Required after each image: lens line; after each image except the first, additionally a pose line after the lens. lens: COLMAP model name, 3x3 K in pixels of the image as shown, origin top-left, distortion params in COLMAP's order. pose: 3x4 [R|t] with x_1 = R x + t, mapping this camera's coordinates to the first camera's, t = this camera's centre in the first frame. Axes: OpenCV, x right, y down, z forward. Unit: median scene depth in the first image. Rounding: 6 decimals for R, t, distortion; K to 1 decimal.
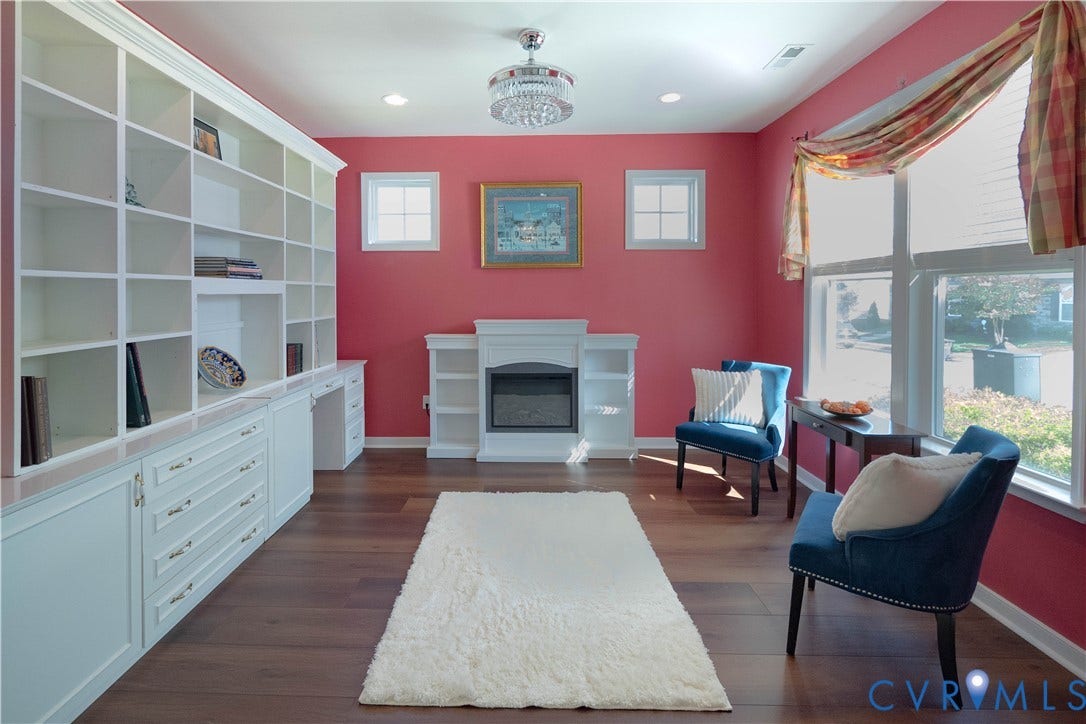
lens RADIAL K [[487.7, 0, 514.2], [0, 487.7, 297.0], [0, 0, 1]] dist [-0.003492, -0.000024]
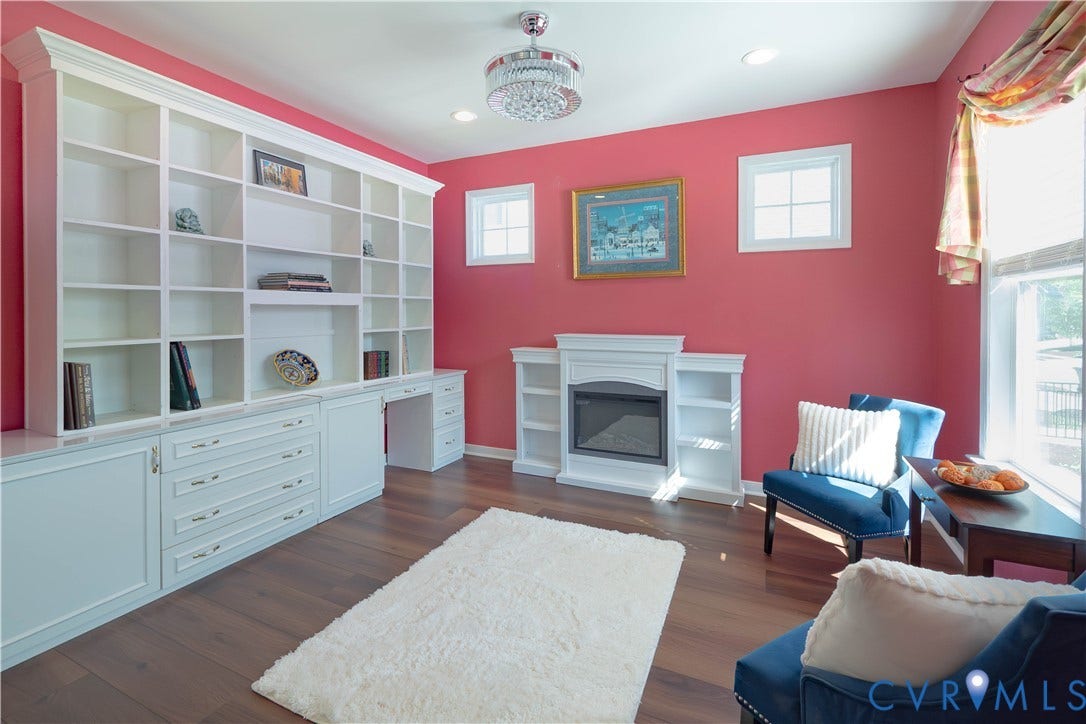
lens RADIAL K [[483.0, 0, 537.7], [0, 483.0, 312.1], [0, 0, 1]] dist [-0.002883, -0.000146]
pose [[0.913318, 0.002249, -0.407240, 0.310667], [-0.004441, 0.999980, -0.004438, 0.010759], [0.407222, 0.005862, 0.913310, 0.137904]]
